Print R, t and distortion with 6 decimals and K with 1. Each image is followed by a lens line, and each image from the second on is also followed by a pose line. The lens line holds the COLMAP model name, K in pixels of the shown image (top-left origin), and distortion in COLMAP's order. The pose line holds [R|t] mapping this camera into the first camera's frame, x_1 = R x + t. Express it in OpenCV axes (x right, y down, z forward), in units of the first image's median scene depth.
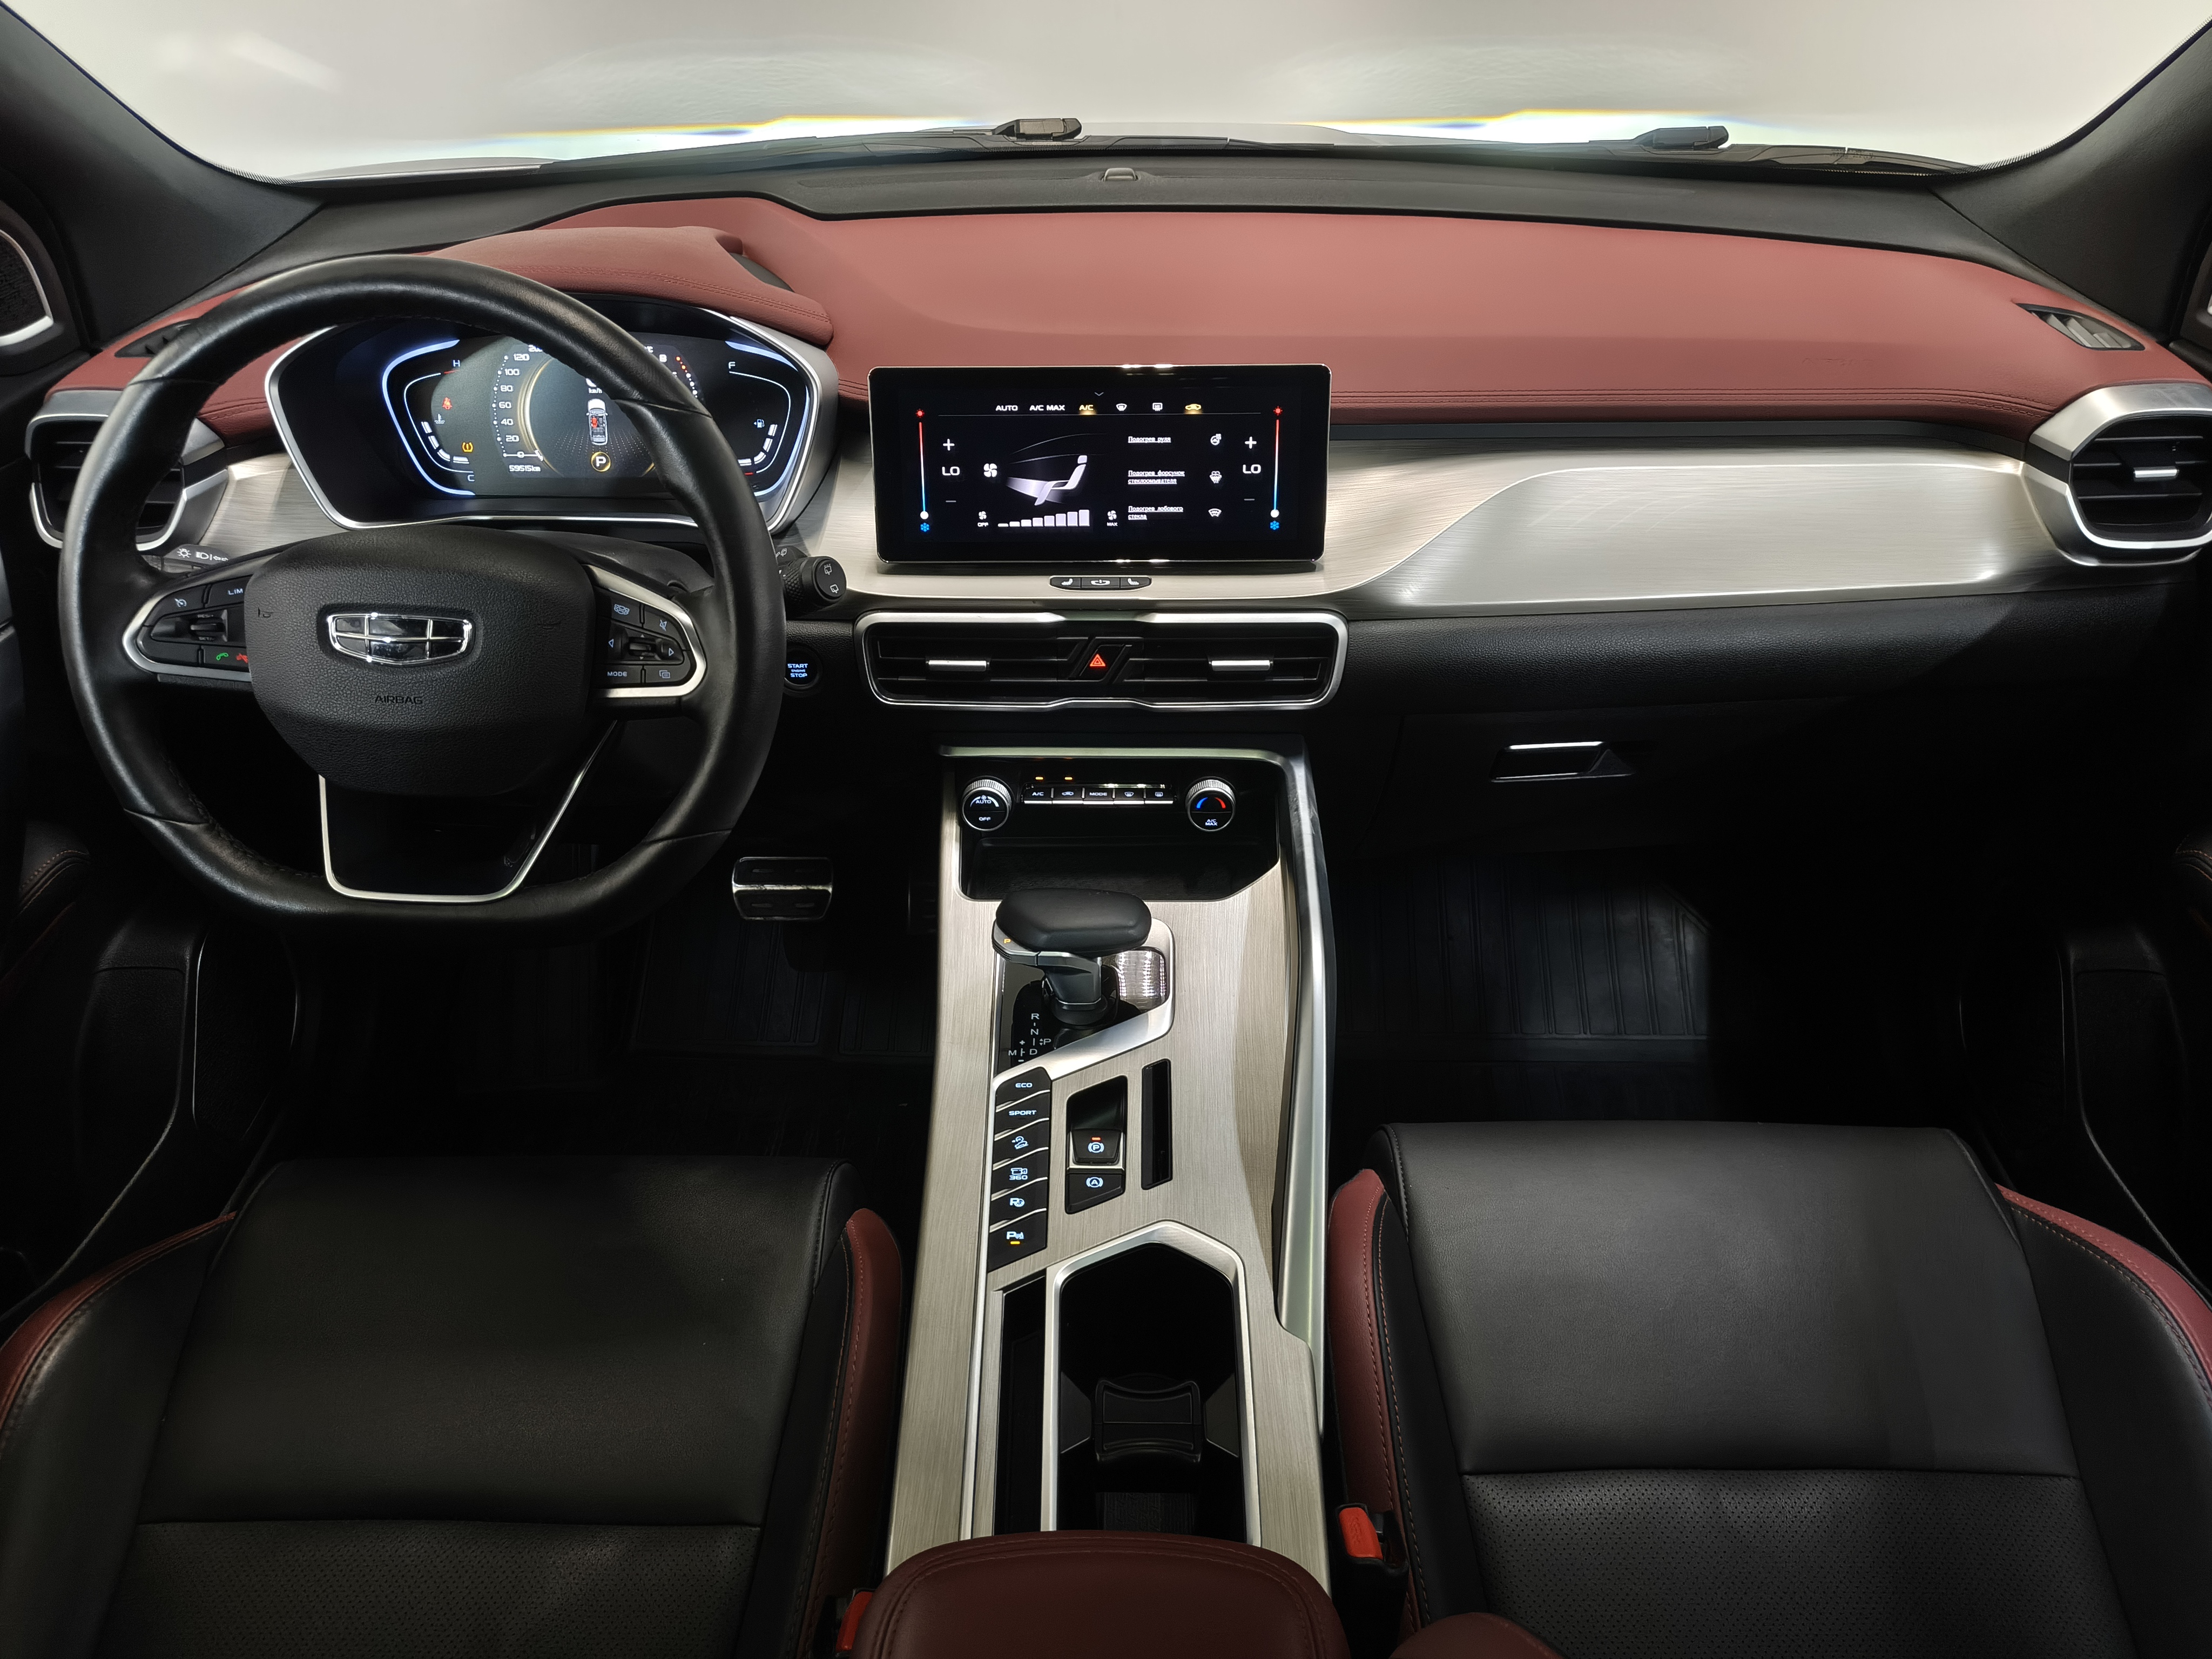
lens RADIAL K [[1515.1, 0, 1093.1], [0, 1515.1, 825.1], [0, 0, 1]] dist [0.051199, -0.072801]
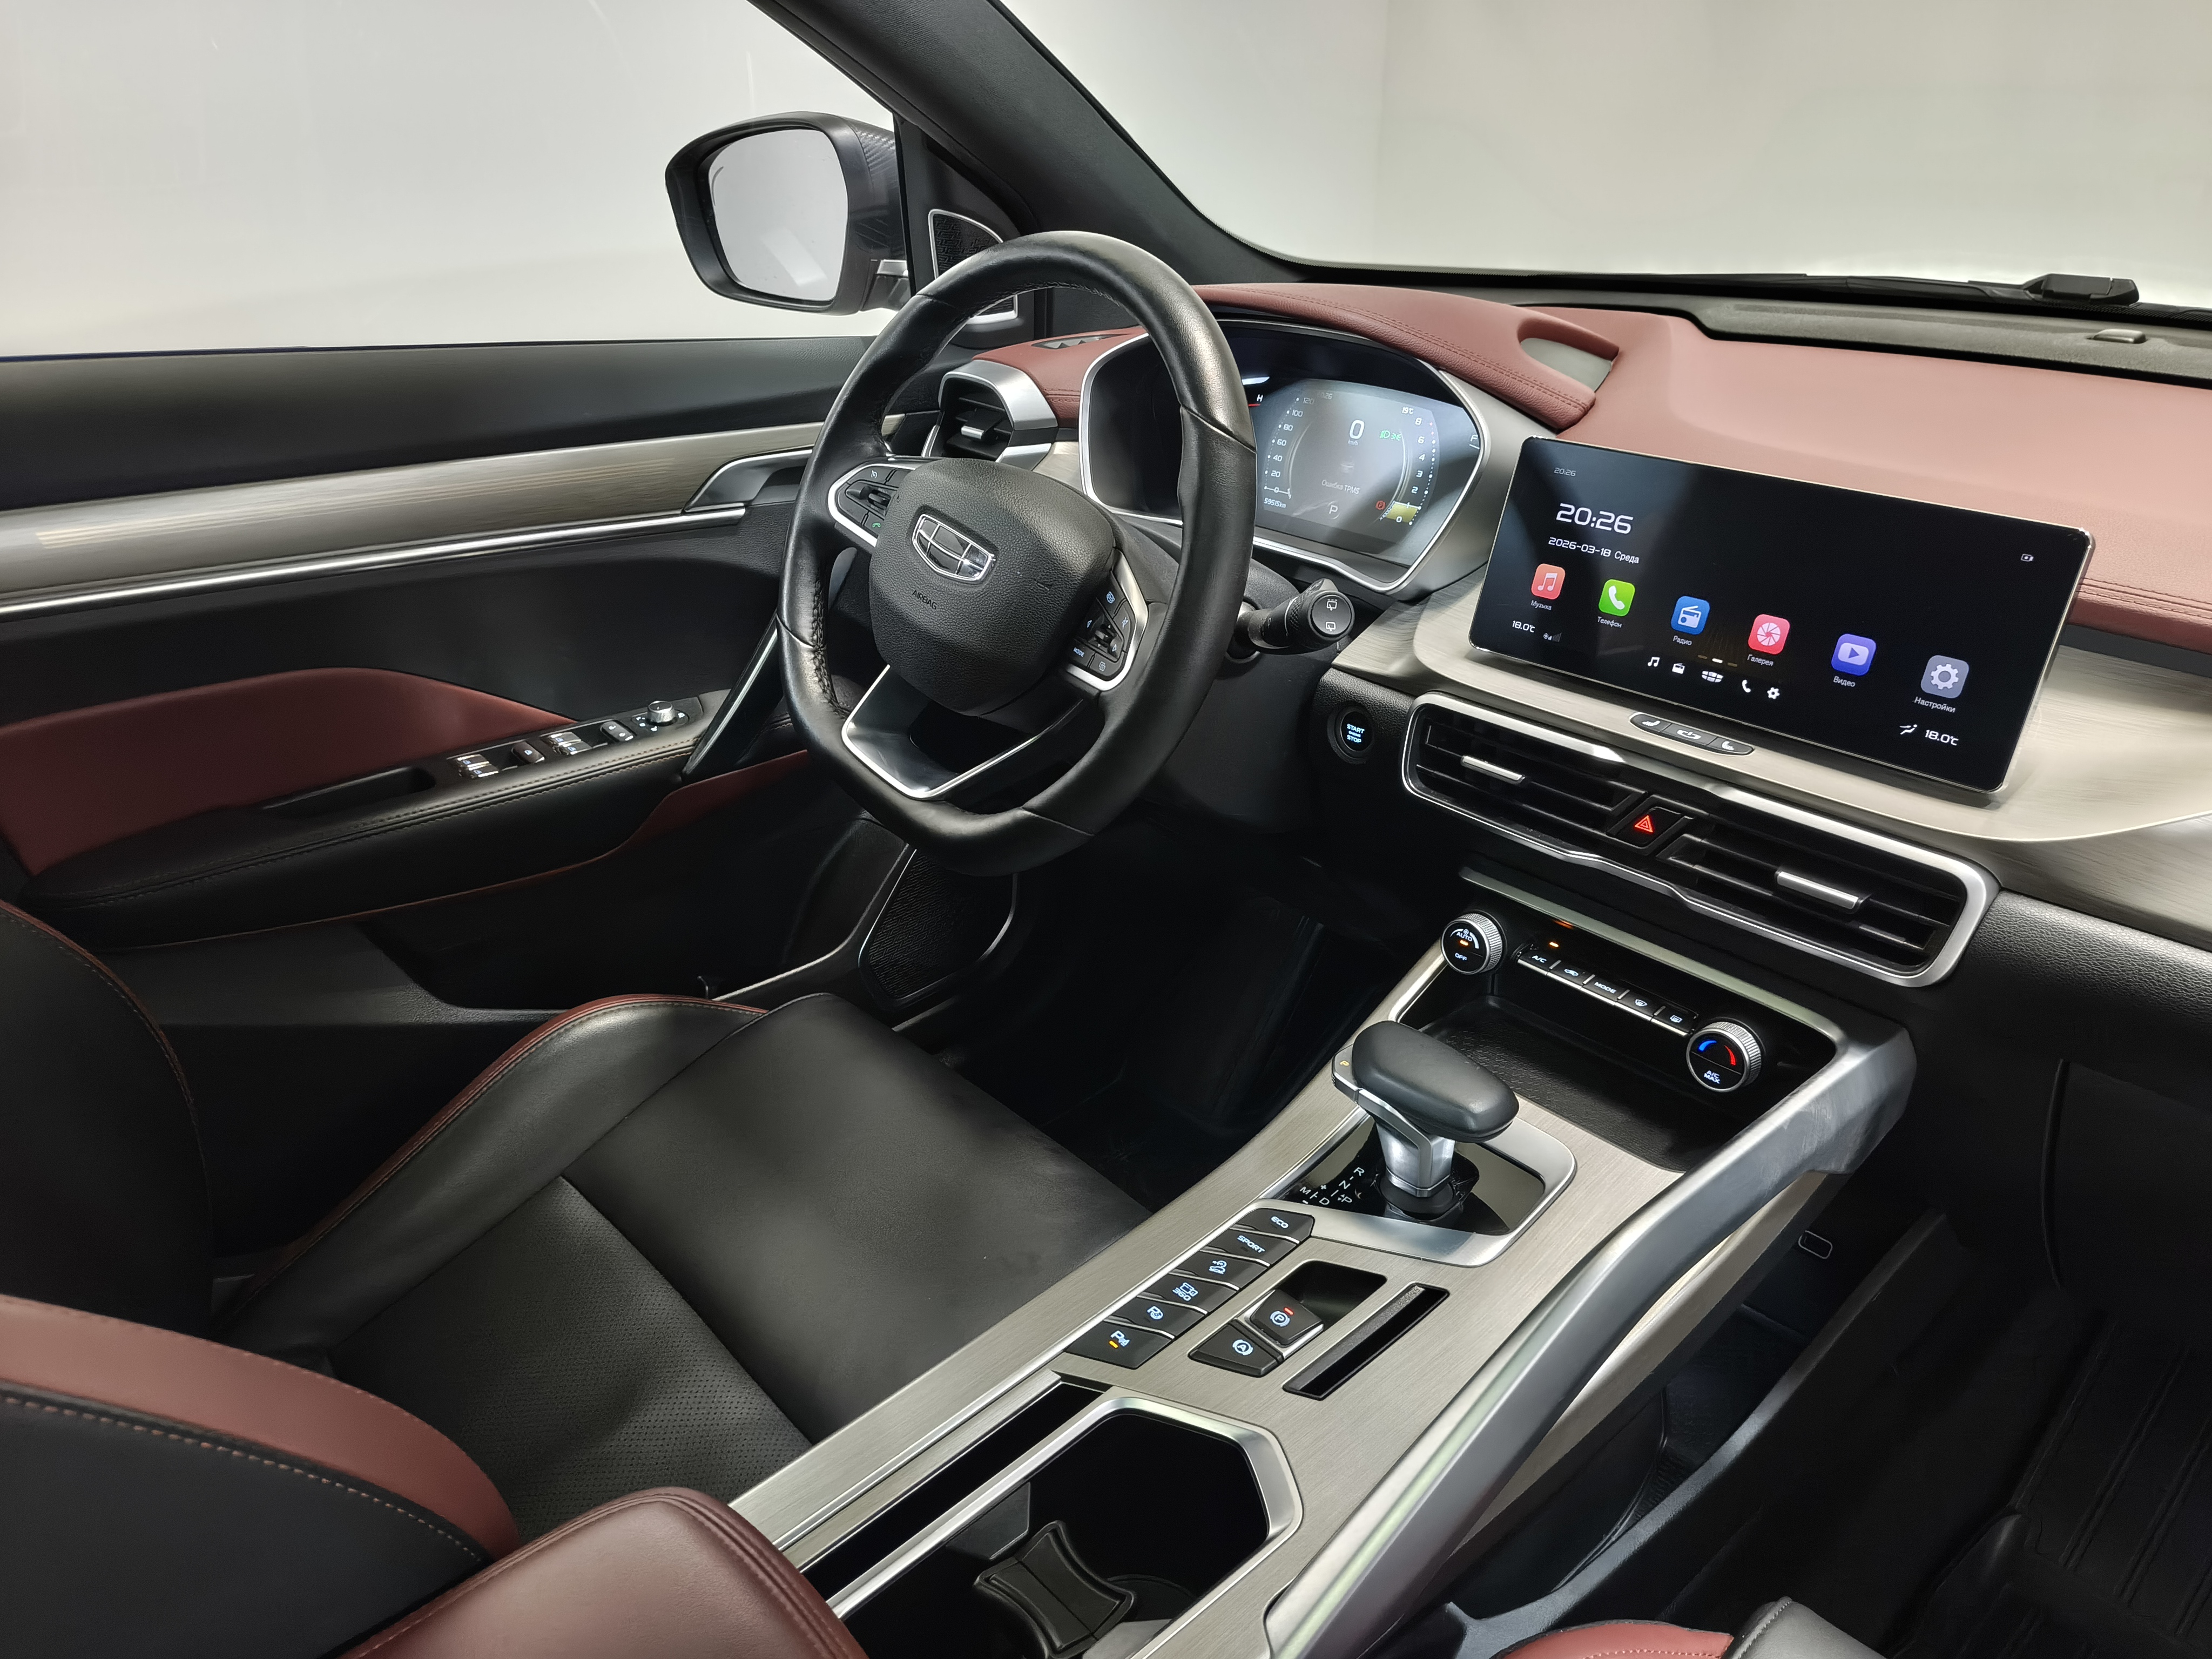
lens RADIAL K [[1515.1, 0, 1093.1], [0, 1515.1, 825.1], [0, 0, 1]] dist [0.051199, -0.072801]
pose [[0.680127, 0.324561, -0.657334, 0.330094], [-0.411837, 0.910950, 0.023667, -0.006617], [0.606480, 0.254618, 0.753228, 0.216858]]
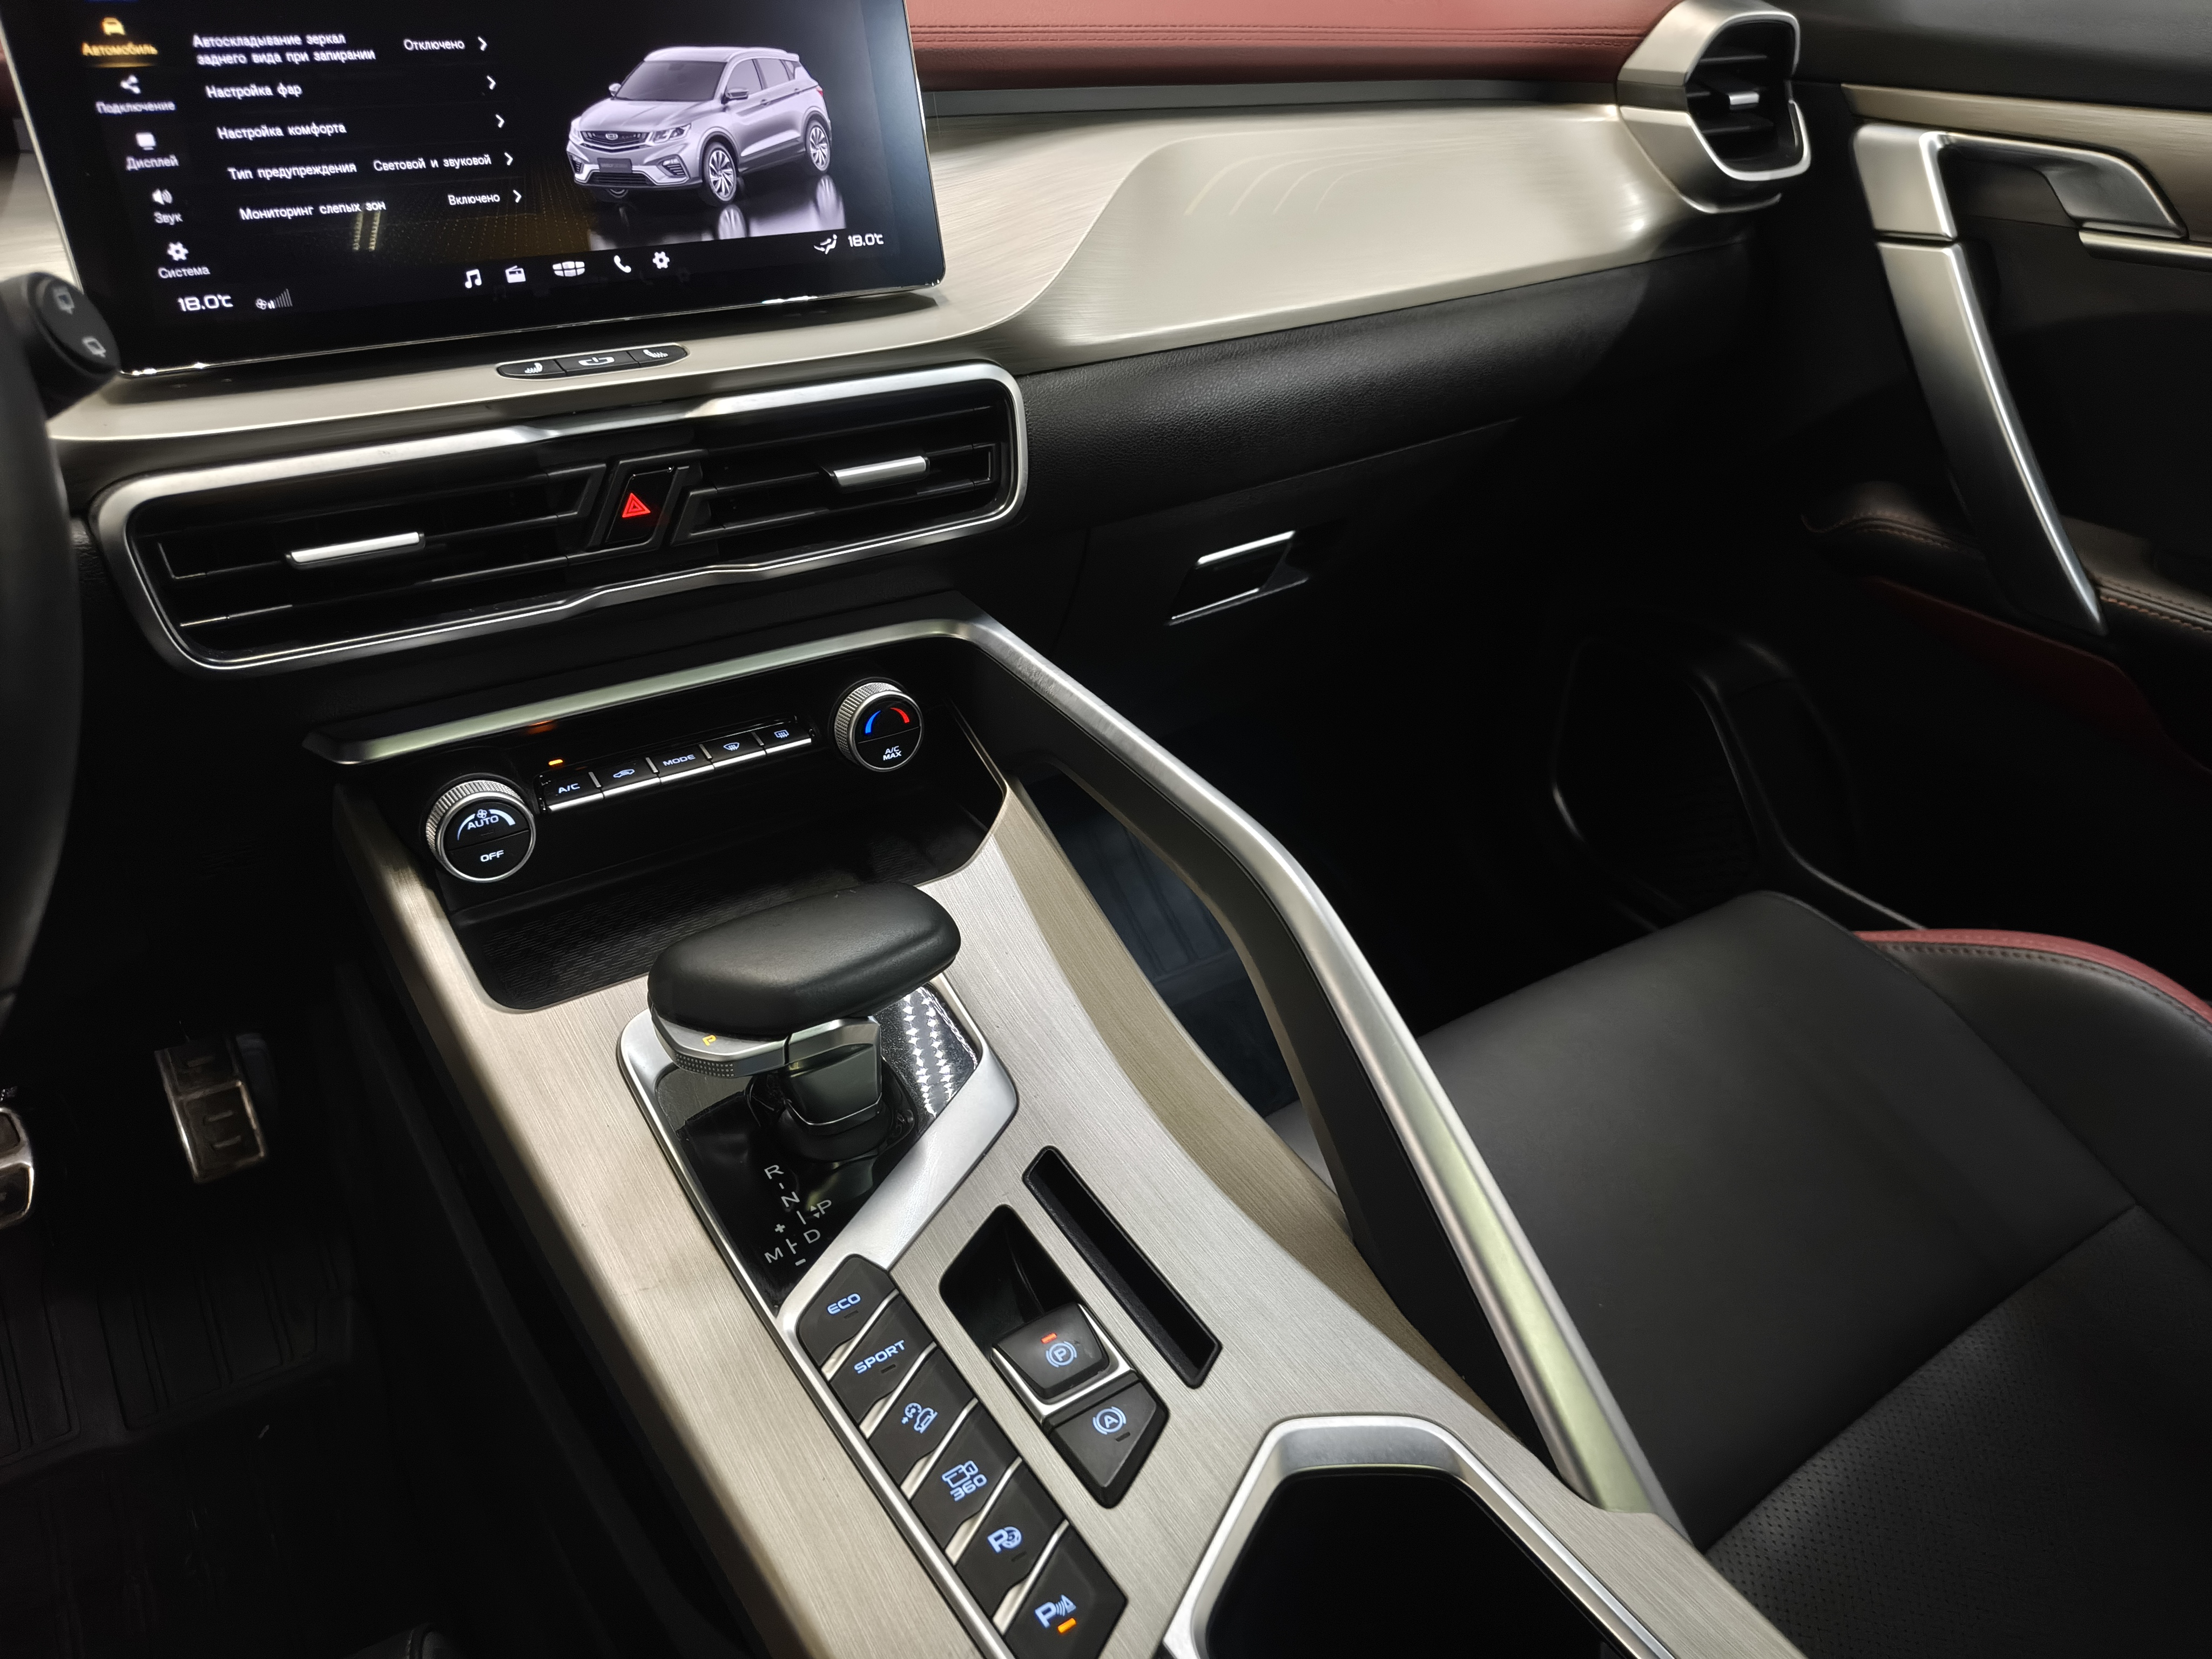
lens RADIAL K [[1553.8, 0, 1107.8], [0, 1553.8, 821.5], [0, 0, 1]] dist [0.054115, -0.081290]
pose [[0.808448, -0.267612, 0.524210, -0.178659], [0.290086, 0.956133, 0.040735, 0.023656], [-0.512115, 0.119134, 0.850614, 0.455082]]
